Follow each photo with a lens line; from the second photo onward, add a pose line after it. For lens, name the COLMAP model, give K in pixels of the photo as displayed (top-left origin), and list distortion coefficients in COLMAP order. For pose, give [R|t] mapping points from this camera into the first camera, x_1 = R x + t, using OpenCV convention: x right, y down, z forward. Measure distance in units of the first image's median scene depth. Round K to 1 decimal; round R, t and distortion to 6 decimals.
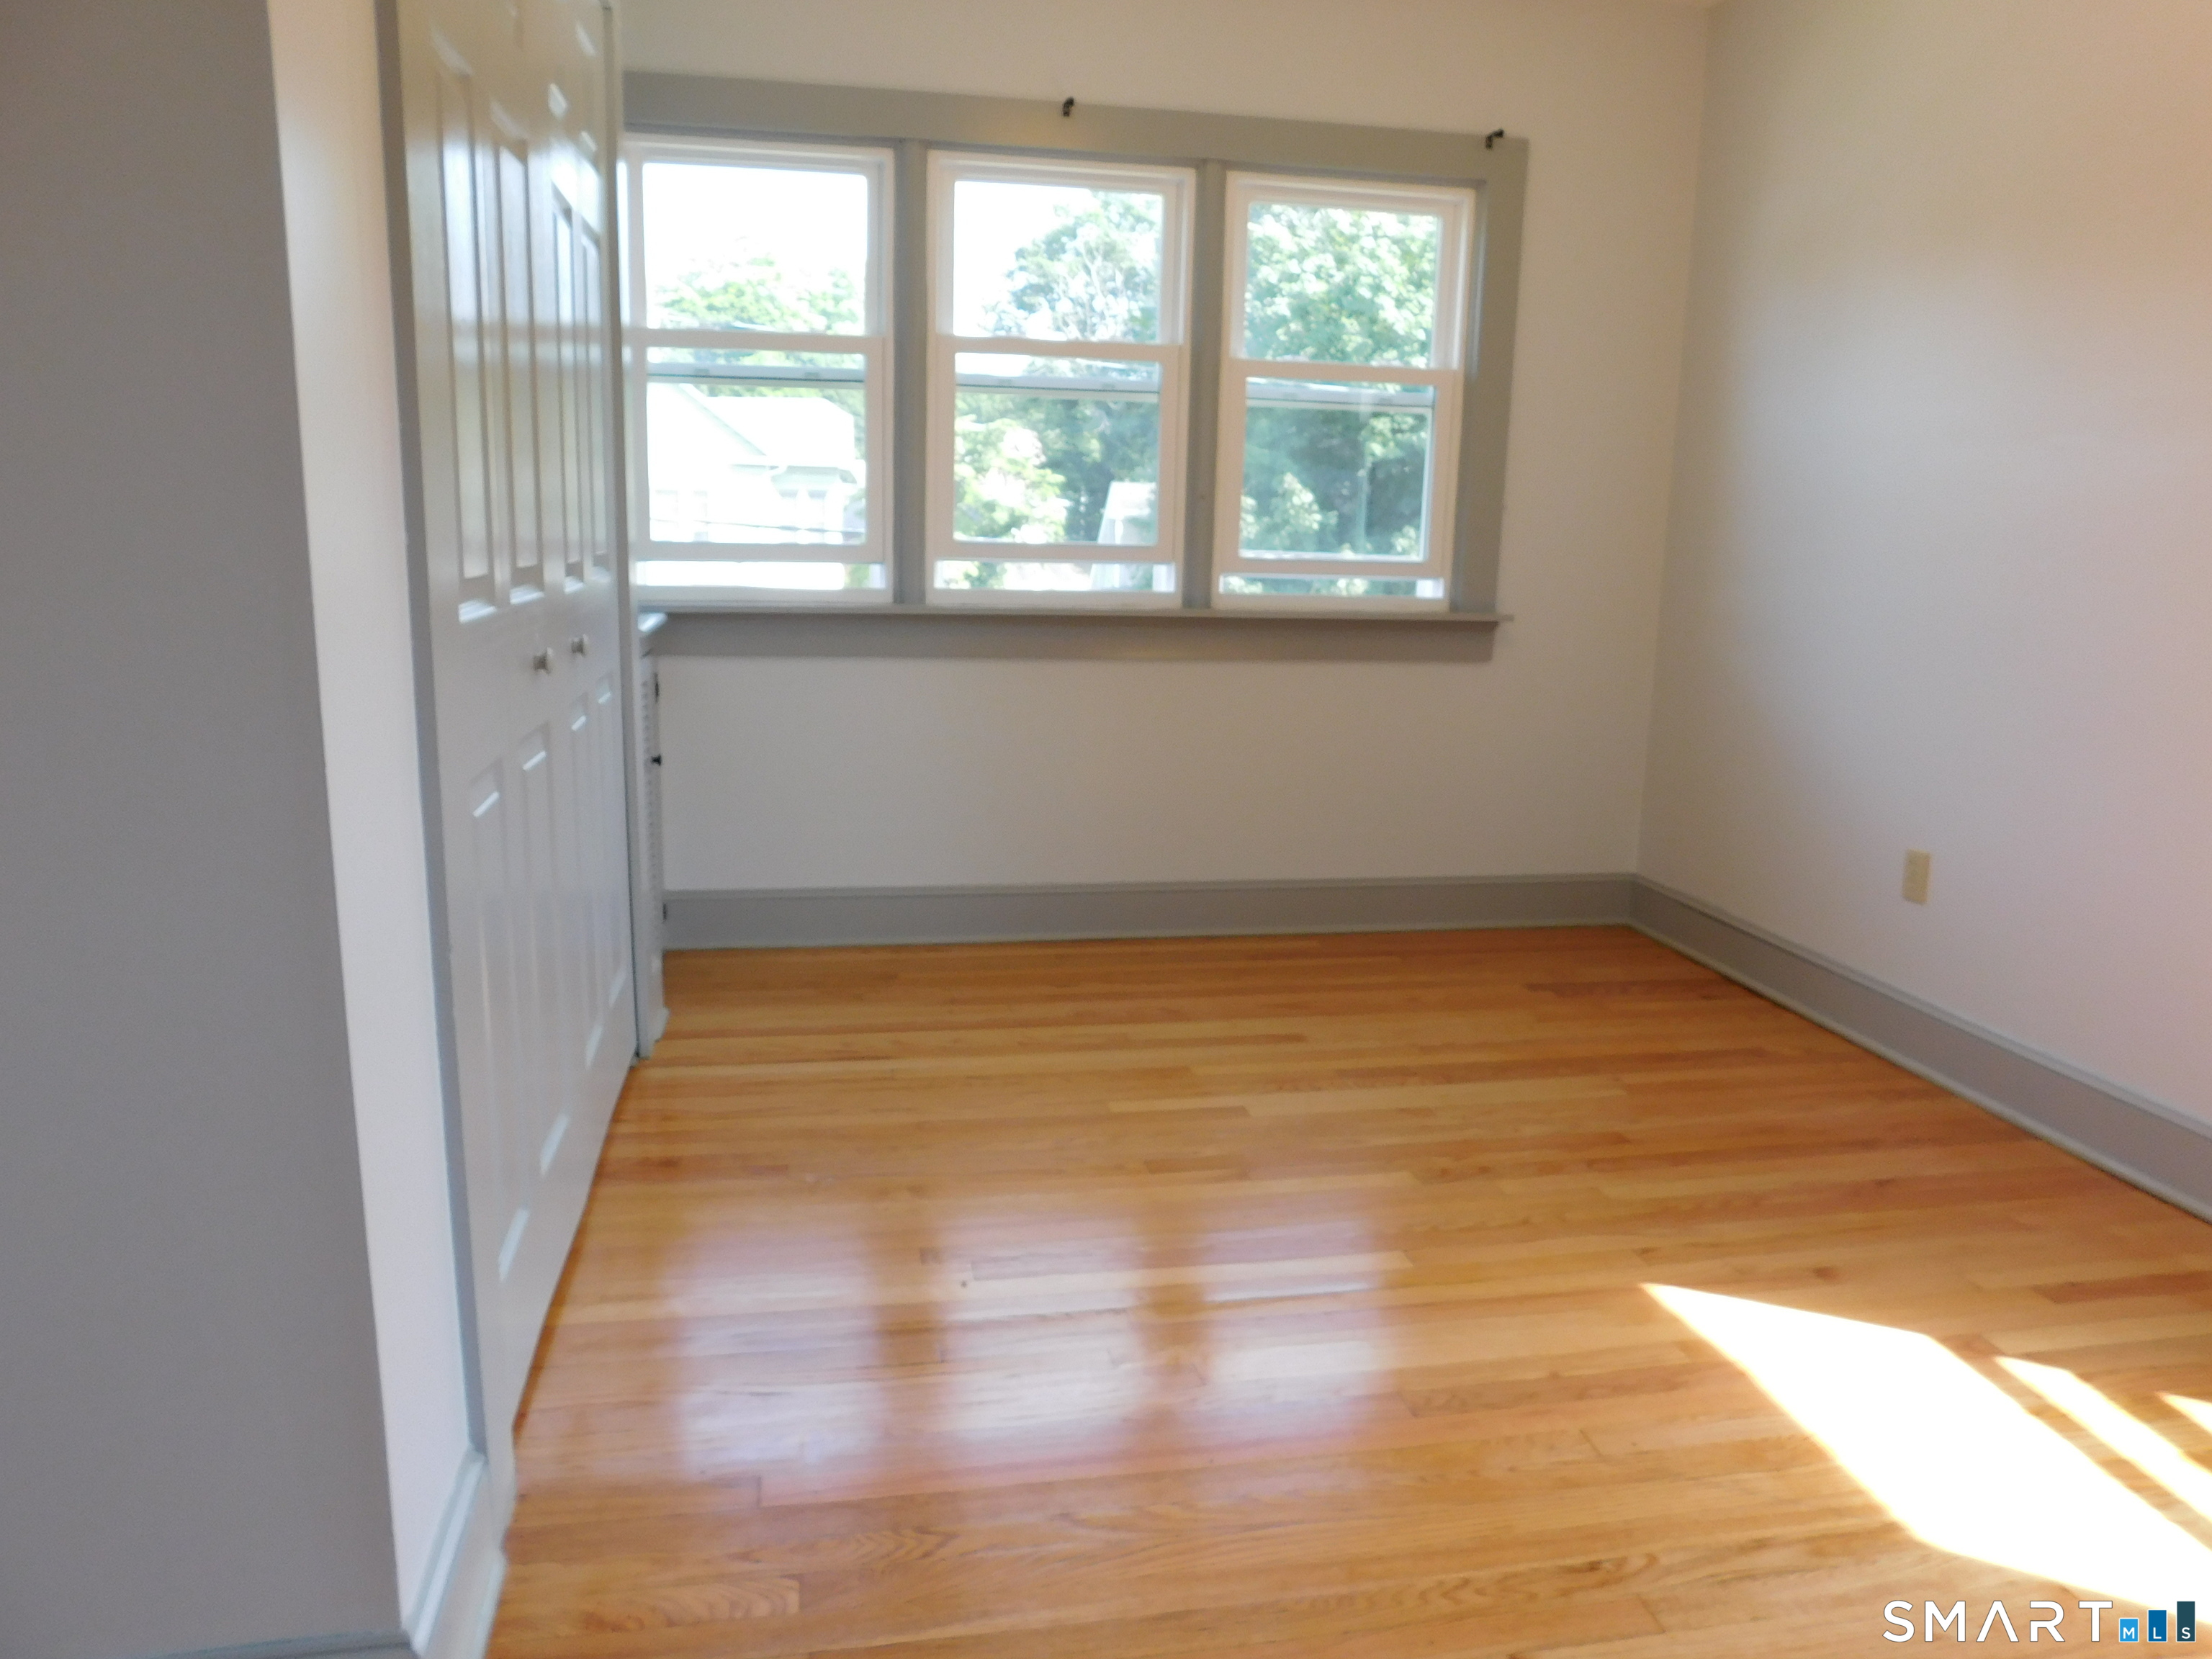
lens RADIAL K [[1534.5, 0, 1103.5], [0, 1534.5, 829.9], [0, 0, 1]] dist [-0.075246, 0.064570]
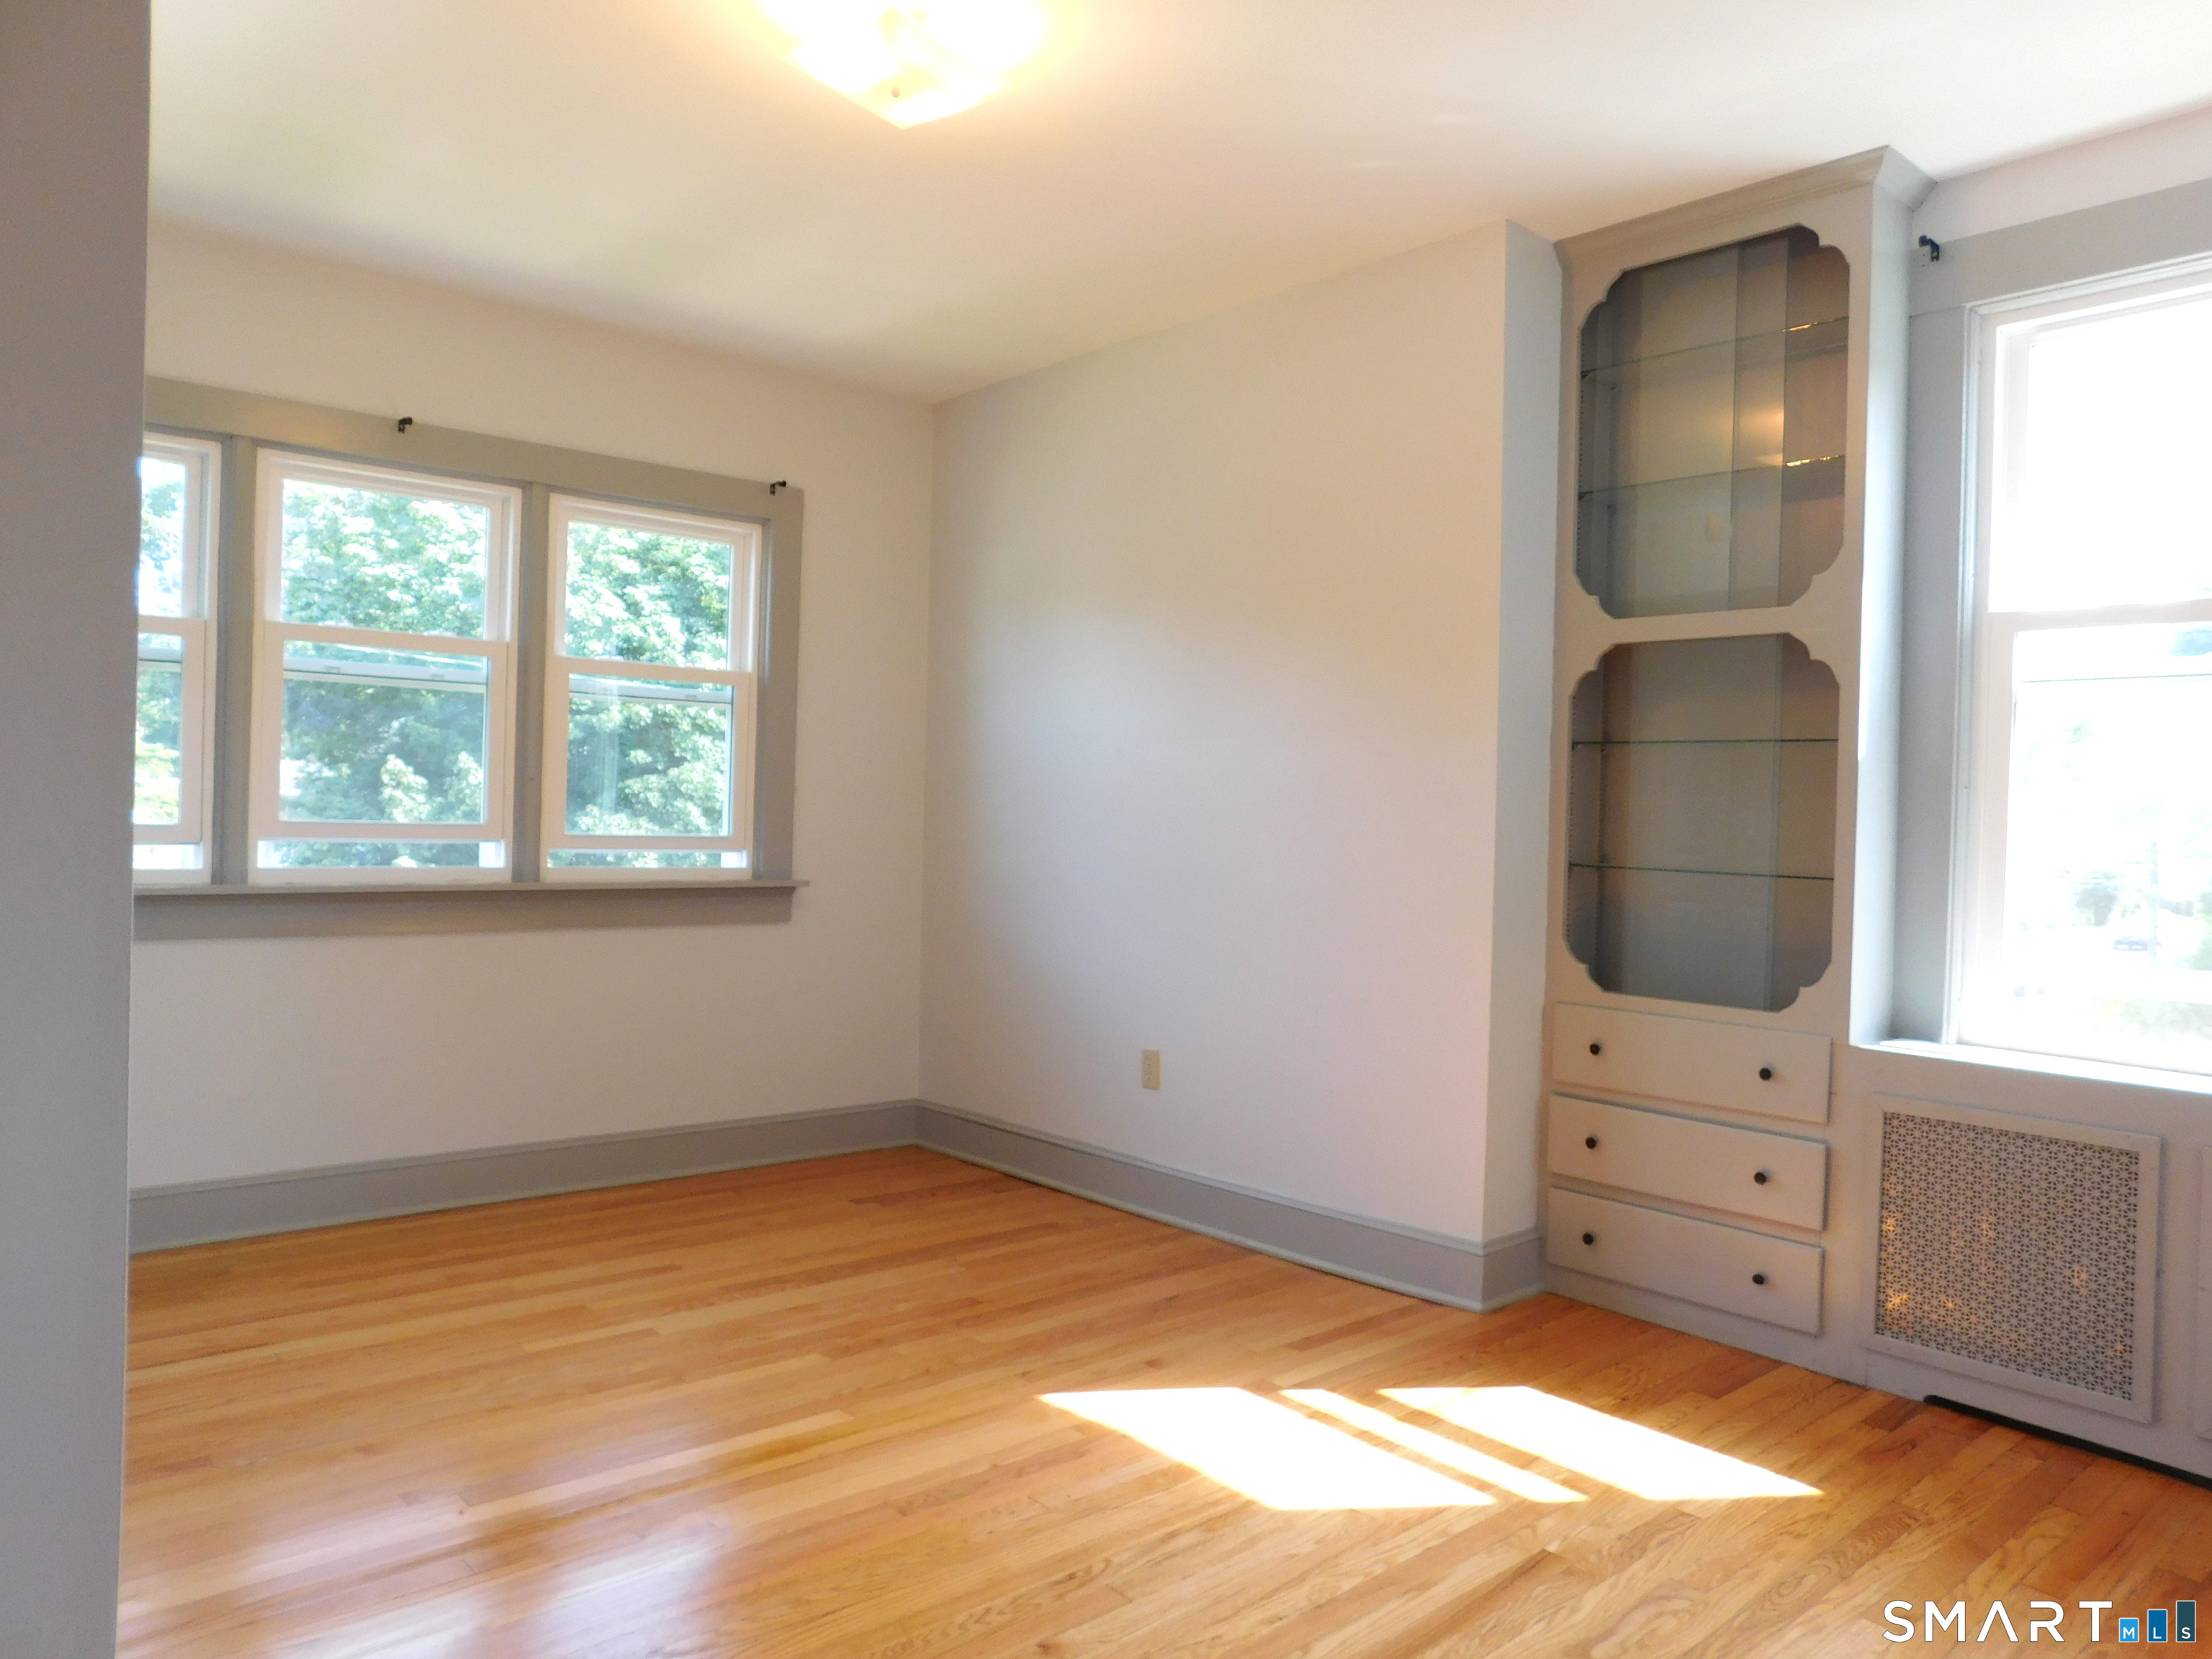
lens RADIAL K [[1534.5, 0, 1106.5], [0, 1534.5, 826.2], [0, 0, 1]] dist [-0.075246, 0.064570]
pose [[0.861036, -0.007419, 0.508491, -0.142201], [0.099704, 0.982951, -0.154488, 0.022966], [-0.498675, 0.183718, 0.847095, -0.115514]]
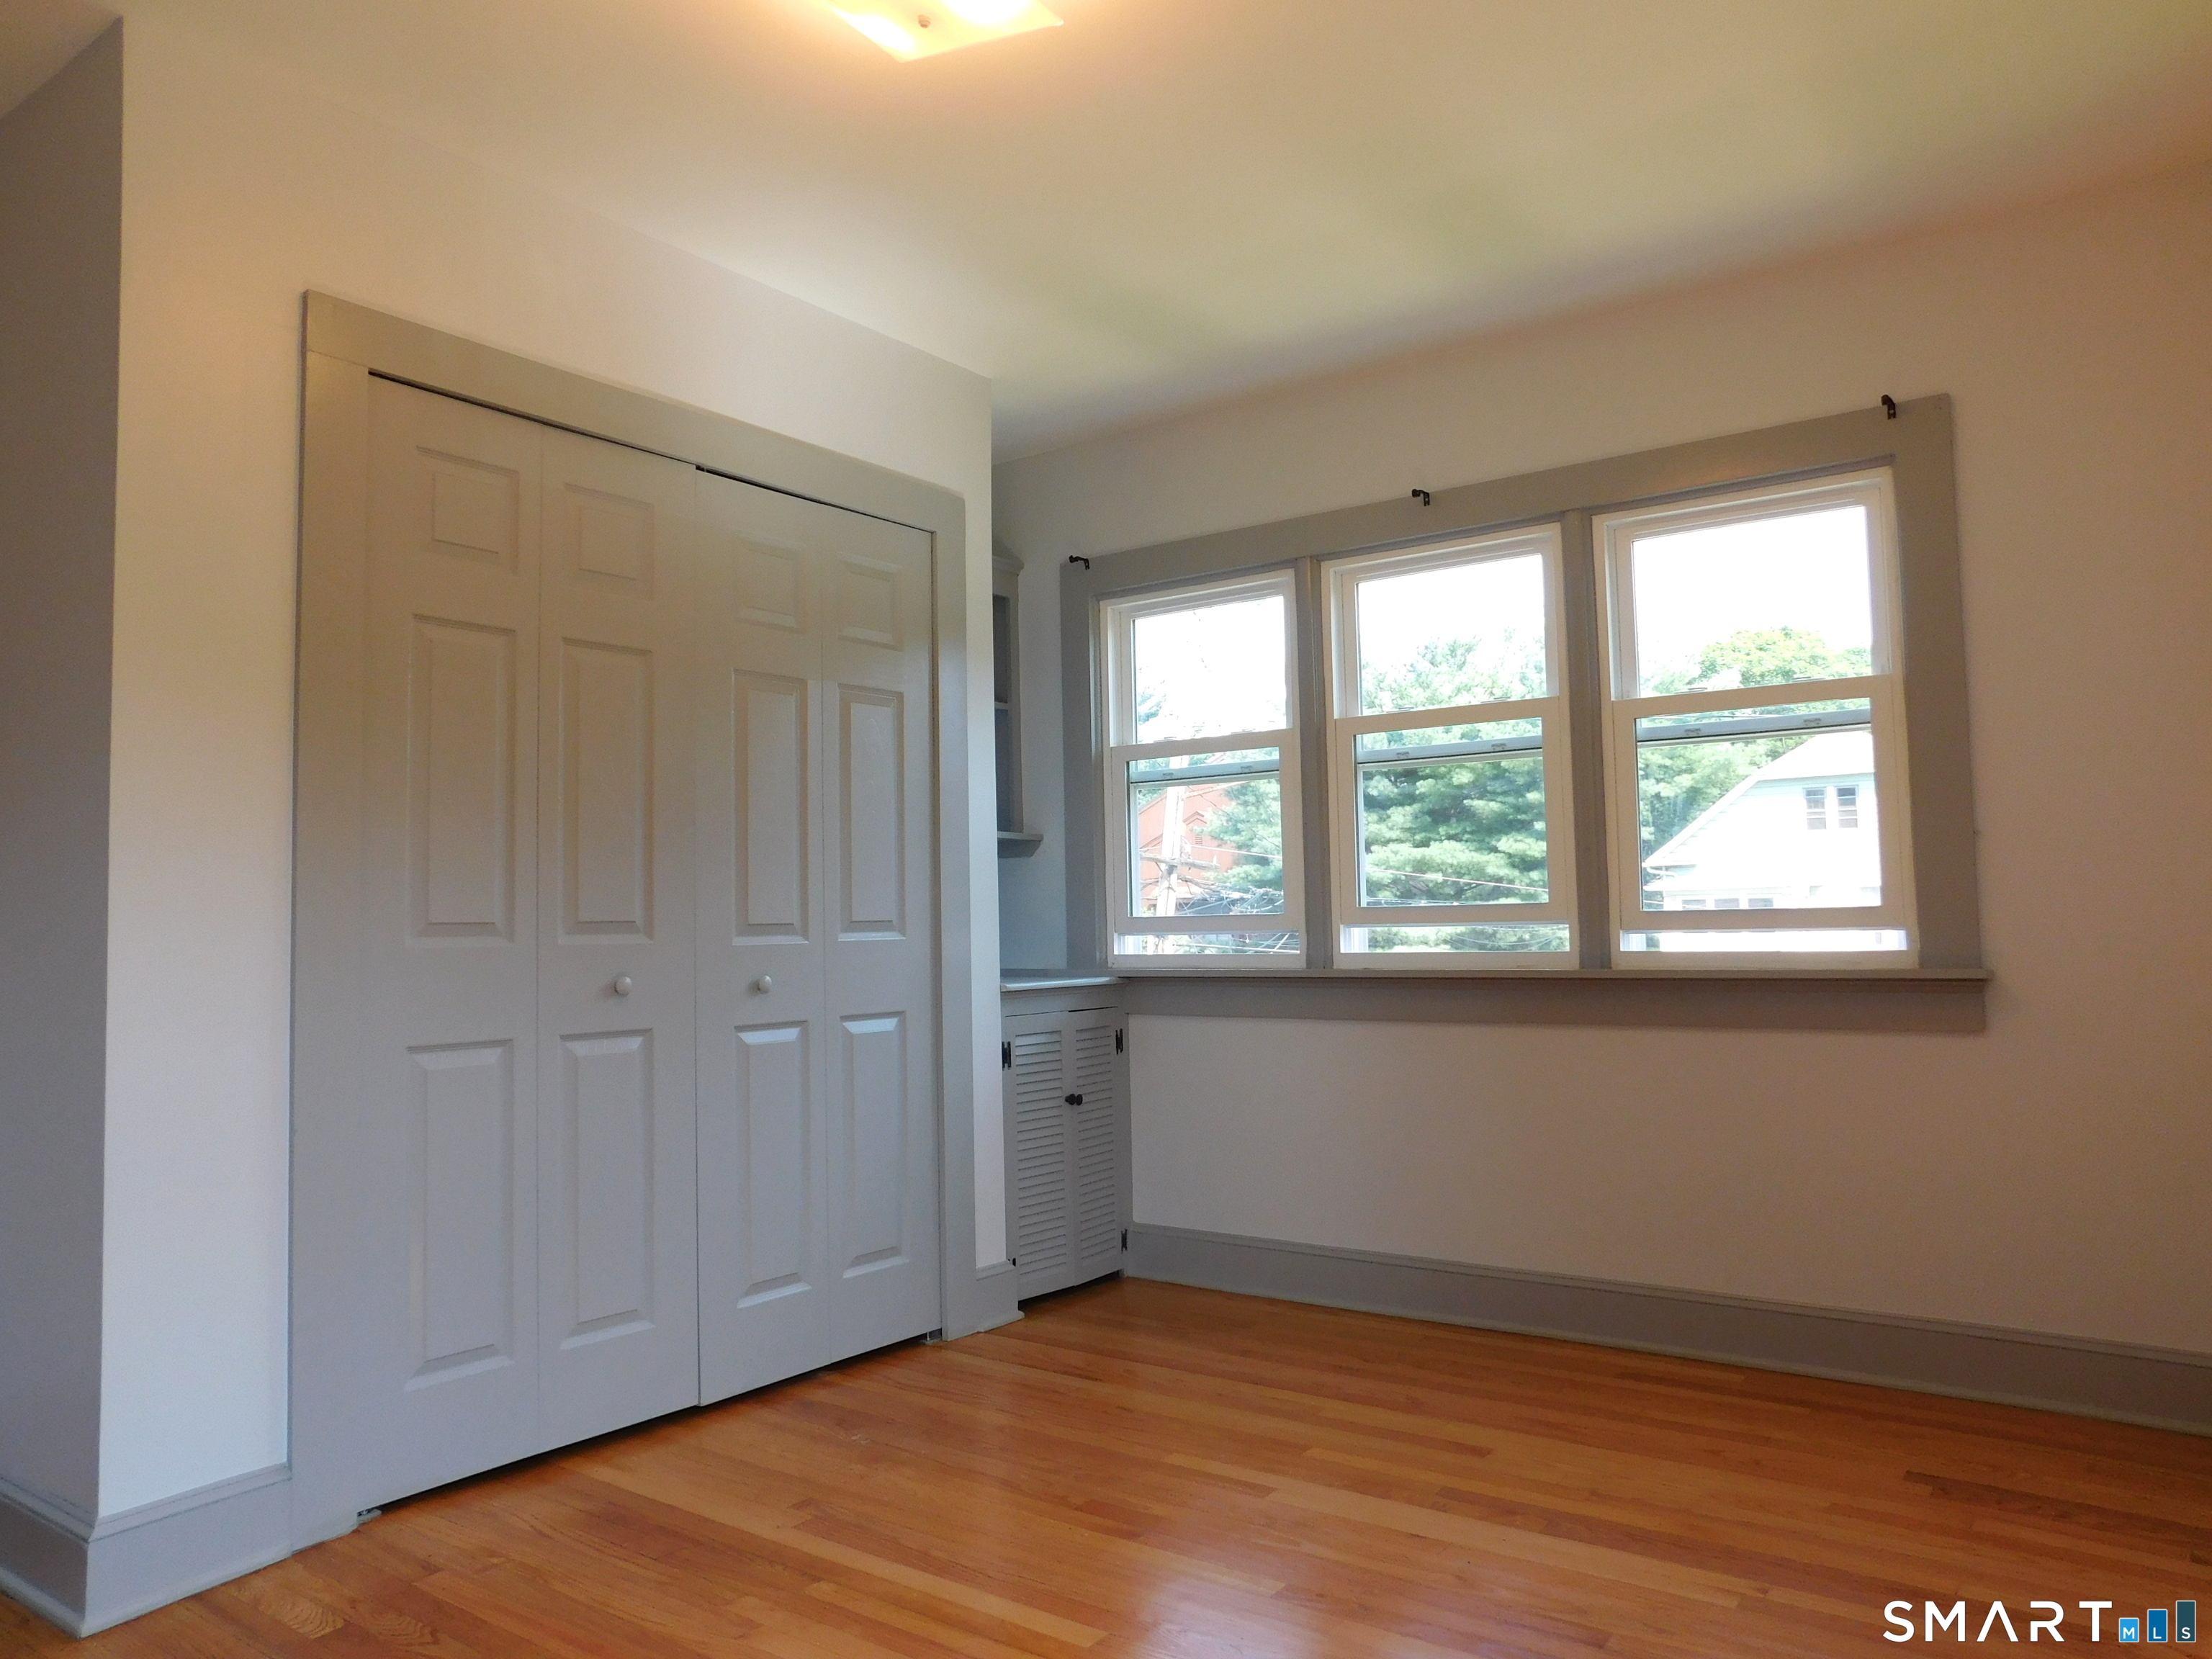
lens RADIAL K [[1534.5, 0, 1104.1], [0, 1534.5, 826.2], [0, 0, 1]] dist [-0.075246, 0.064570]
pose [[0.672493, -0.084386, -0.735277, 0.592455], [-0.113838, 0.969862, -0.215426, 0.001729], [0.731296, 0.228575, 0.642619, 0.201718]]
